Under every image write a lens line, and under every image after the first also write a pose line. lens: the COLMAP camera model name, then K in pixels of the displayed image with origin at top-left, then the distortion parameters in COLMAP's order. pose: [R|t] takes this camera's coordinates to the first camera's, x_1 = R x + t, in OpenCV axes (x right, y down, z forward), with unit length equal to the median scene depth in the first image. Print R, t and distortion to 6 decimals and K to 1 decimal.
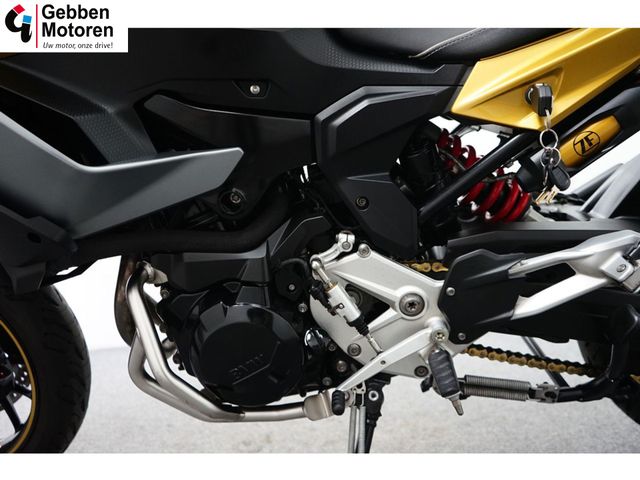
lens RADIAL K [[530.3, 0, 319.9], [0, 530.3, 242.2], [0, 0, 1]] dist [0.001992, 0.001596]
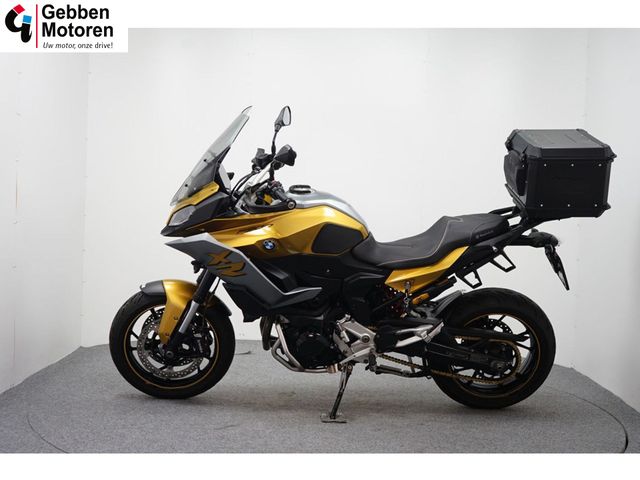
lens RADIAL K [[882.4, 0, 320.0], [0, 882.4, 240.4], [0, 0, 1]] dist [-0.047028, 0.000000]
pose [[0.987975, 0.120175, 0.097280, -0.678006], [-0.123501, 0.991924, 0.028894, -0.584446], [-0.093022, -0.040561, 0.994838, -4.175917]]
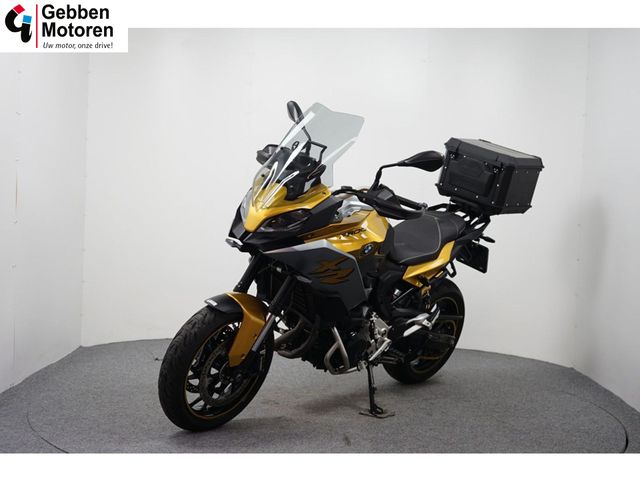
lens RADIAL K [[882.4, 0, 322.7], [0, 882.4, 241.4], [0, 0, 1]] dist [-0.047028, 0.000000]
pose [[0.588384, 0.075037, 0.805092, -4.532220], [-0.076758, 0.996372, -0.036768, -0.226034], [-0.804930, -0.040164, 0.592009, -1.932766]]
